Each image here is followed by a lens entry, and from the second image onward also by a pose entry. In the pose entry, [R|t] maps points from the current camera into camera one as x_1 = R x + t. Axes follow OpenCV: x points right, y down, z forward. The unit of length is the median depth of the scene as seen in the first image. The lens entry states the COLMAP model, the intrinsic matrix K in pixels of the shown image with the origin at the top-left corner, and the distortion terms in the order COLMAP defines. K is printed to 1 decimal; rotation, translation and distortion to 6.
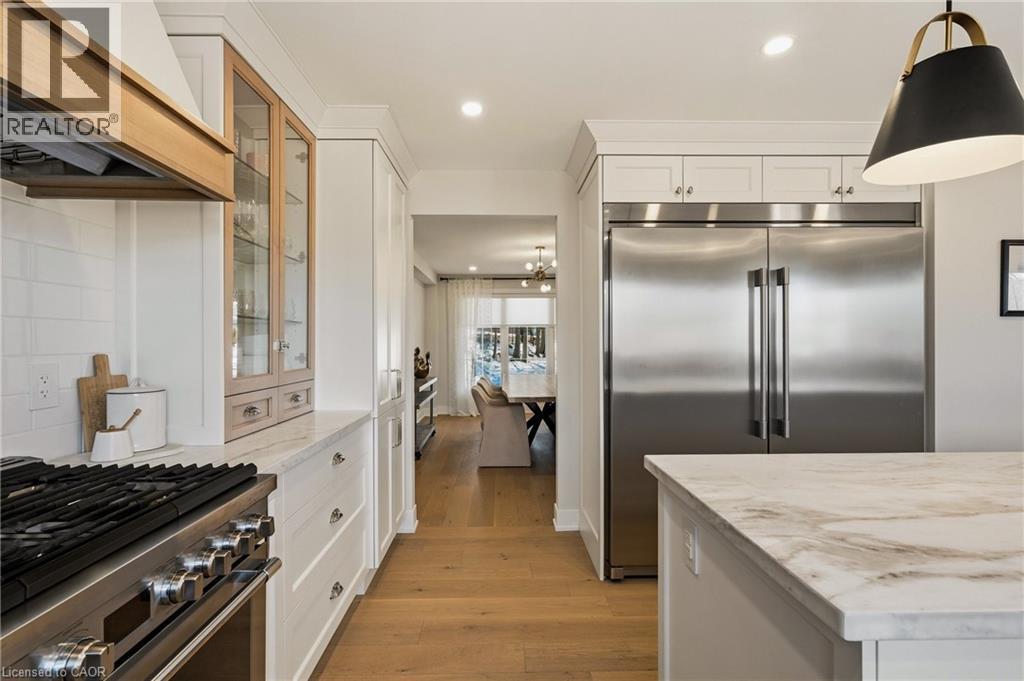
lens RADIAL K [[472.9, 0, 511.5], [0, 472.9, 342.5], [0, 0, 1]] dist [0.001630, 0.002019]
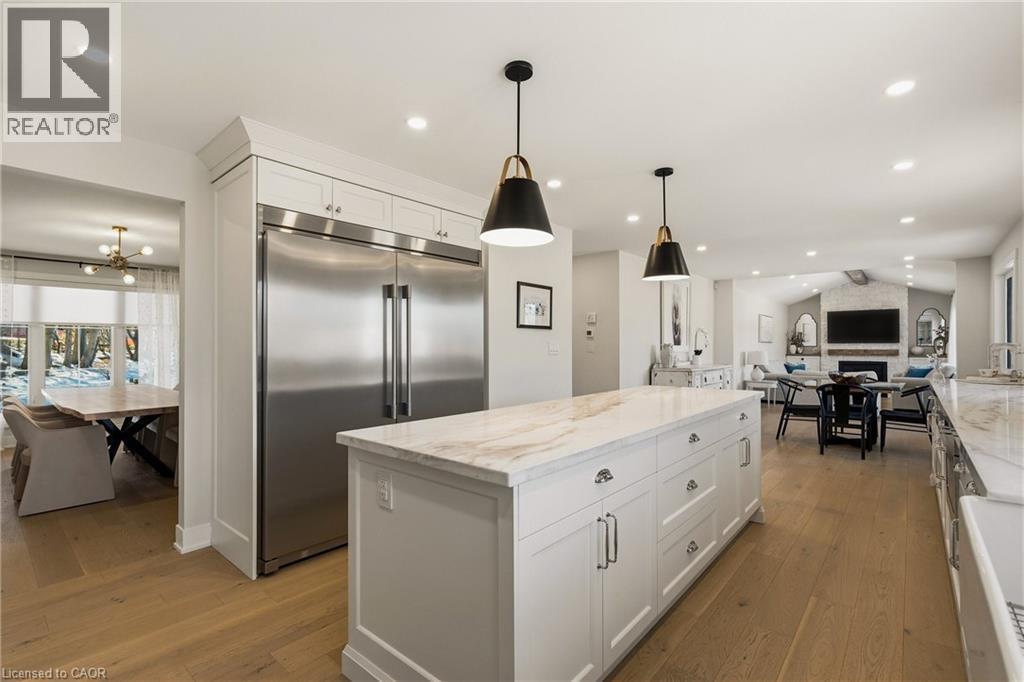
lens RADIAL K [[472.9, 0, 513.1], [0, 472.9, 343.7], [0, 0, 1]] dist [0.001630, 0.002019]
pose [[0.668368, 0.007234, 0.743796, -0.190059], [0.003467, 0.999912, -0.012840, 0.019323], [-0.743823, 0.011161, 0.668283, -0.078572]]
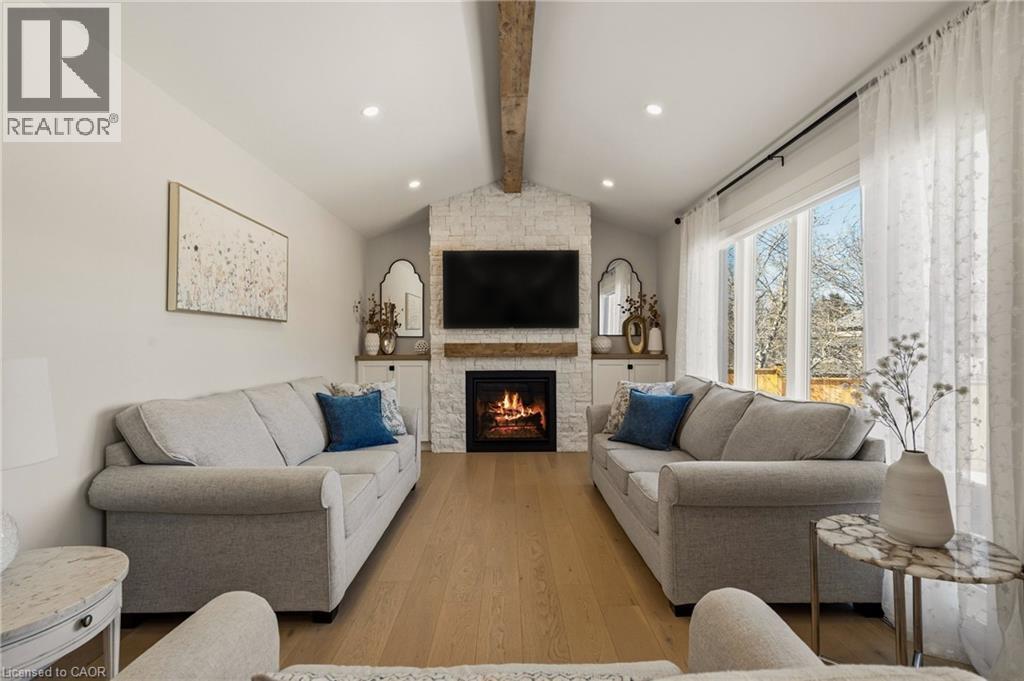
lens RADIAL K [[472.9, 0, 503.1], [0, 472.9, 340.2], [0, 0, 1]] dist [0.001630, 0.002019]
pose [[0.035169, 0.006145, 0.999362, 3.400447], [0.011193, 0.999916, -0.006542, 0.027087], [-0.999319, 0.011416, 0.035097, 0.419797]]
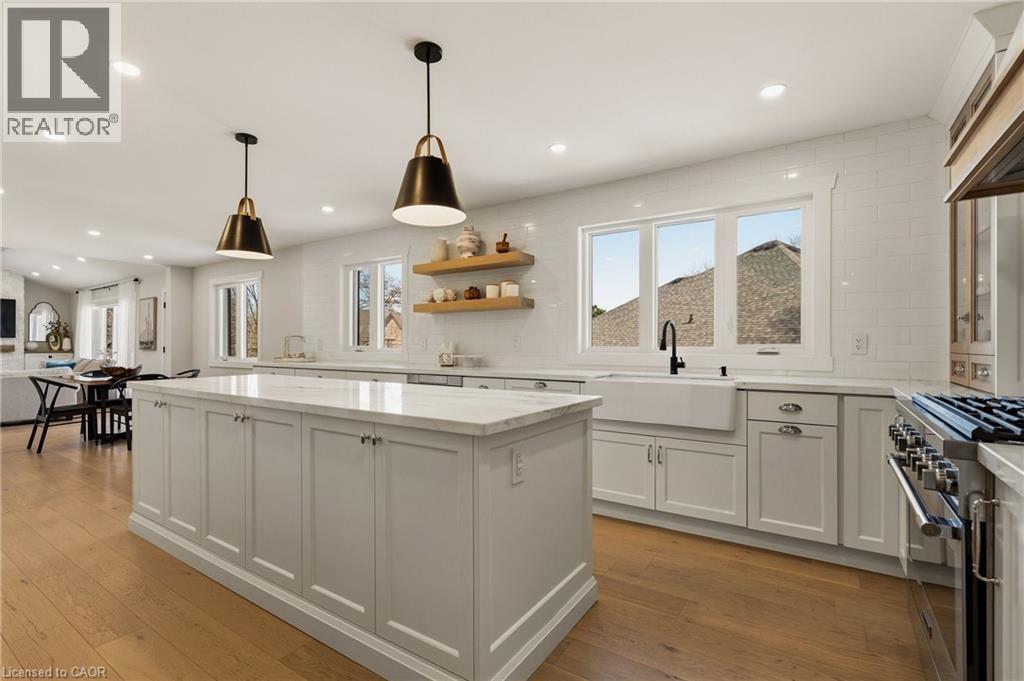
lens RADIAL K [[472.9, 0, 508.2], [0, 472.9, 344.5], [0, 0, 1]] dist [0.001630, 0.002019]
pose [[-0.819825, 0.005817, 0.572585, -0.172907], [0.007582, 0.999971, 0.000696, 0.052625], [-0.572564, 0.004912, -0.819845, 1.050951]]
